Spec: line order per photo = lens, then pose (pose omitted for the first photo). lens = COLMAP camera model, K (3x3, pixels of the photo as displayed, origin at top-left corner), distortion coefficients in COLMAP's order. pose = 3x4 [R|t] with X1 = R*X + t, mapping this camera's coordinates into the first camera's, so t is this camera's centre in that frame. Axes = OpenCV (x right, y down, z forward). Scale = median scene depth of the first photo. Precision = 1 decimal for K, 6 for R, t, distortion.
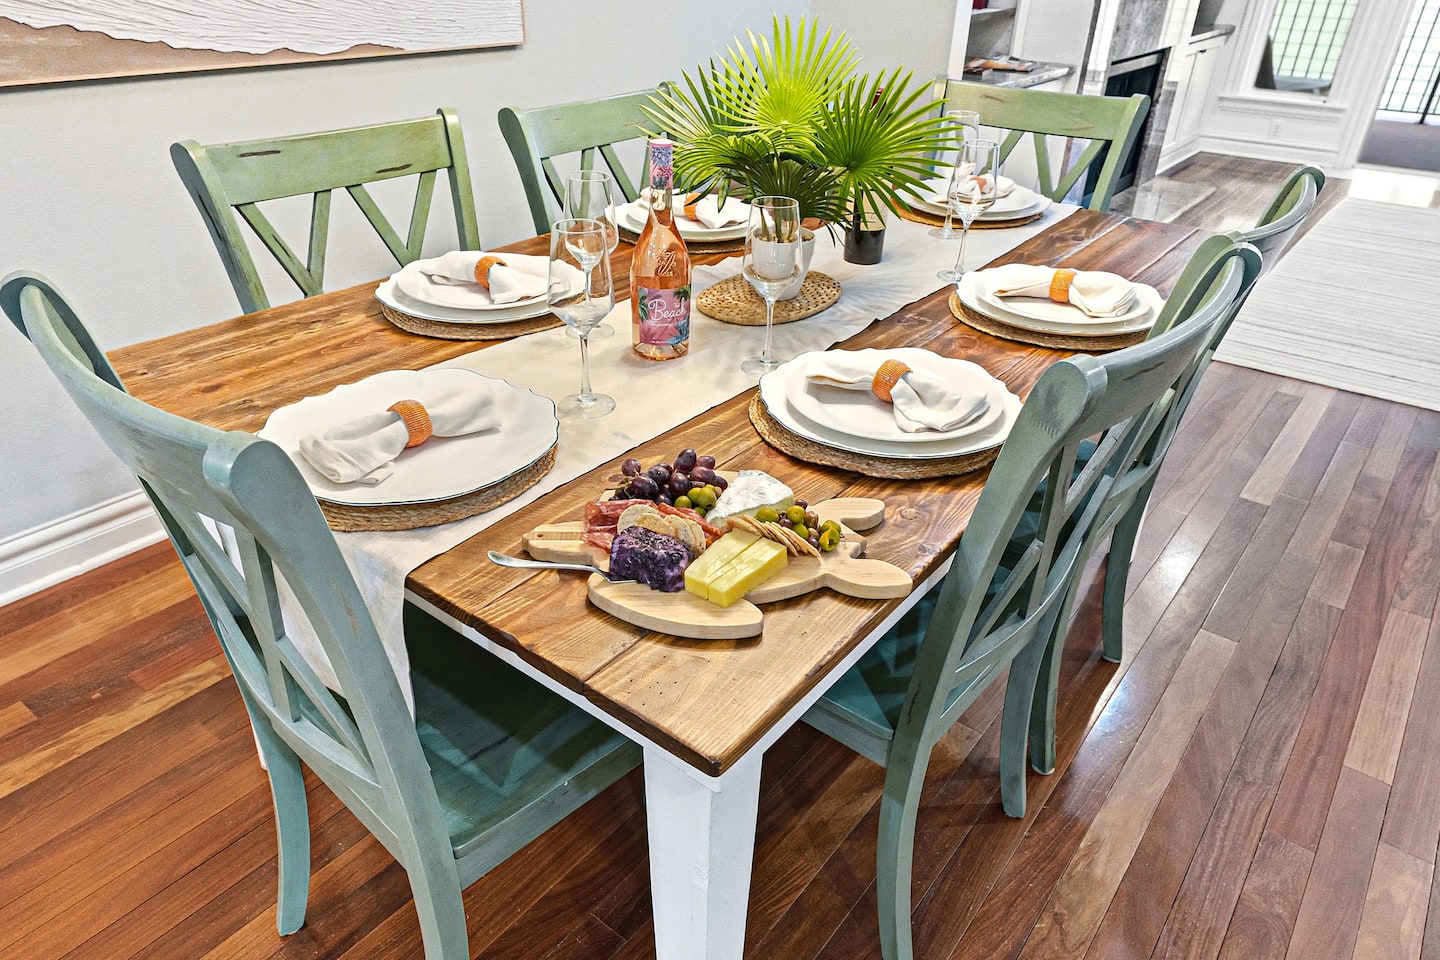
lens RADIAL K [[957.4, 0, 717.6], [0, 957.4, 485.2], [0, 0, 1]] dist [0.005609, -0.004007]
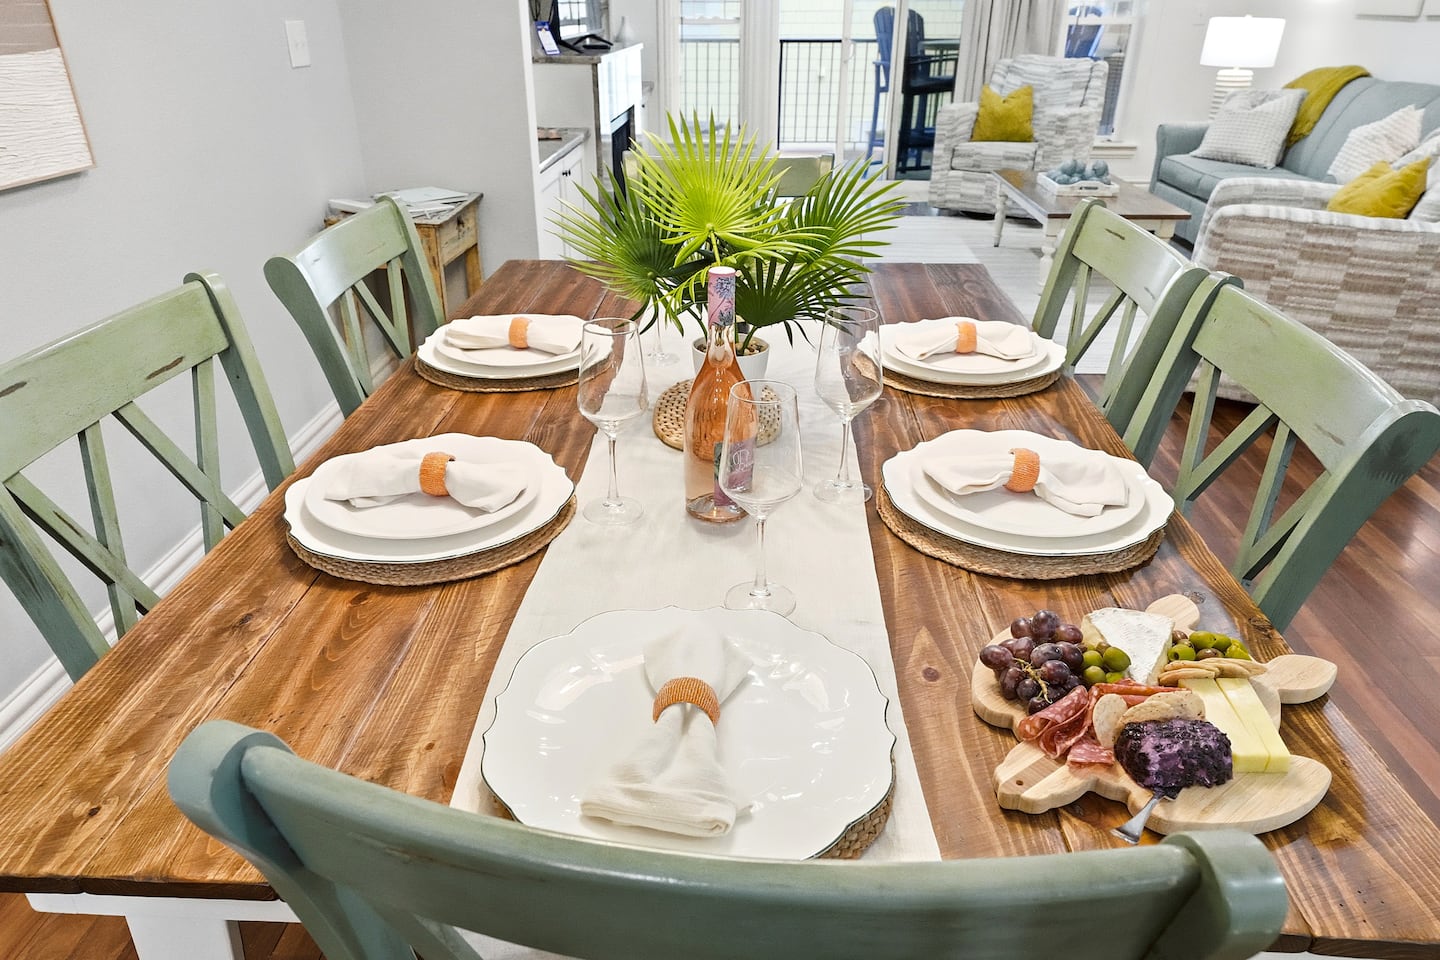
lens RADIAL K [[957.4, 0, 714.5], [0, 957.4, 481.7], [0, 0, 1]] dist [0.005609, -0.004007]
pose [[0.824756, -0.275863, 0.493637, -0.426101], [0.305614, 0.951916, 0.021355, -0.165079], [-0.475792, 0.133249, 0.869406, 0.246512]]
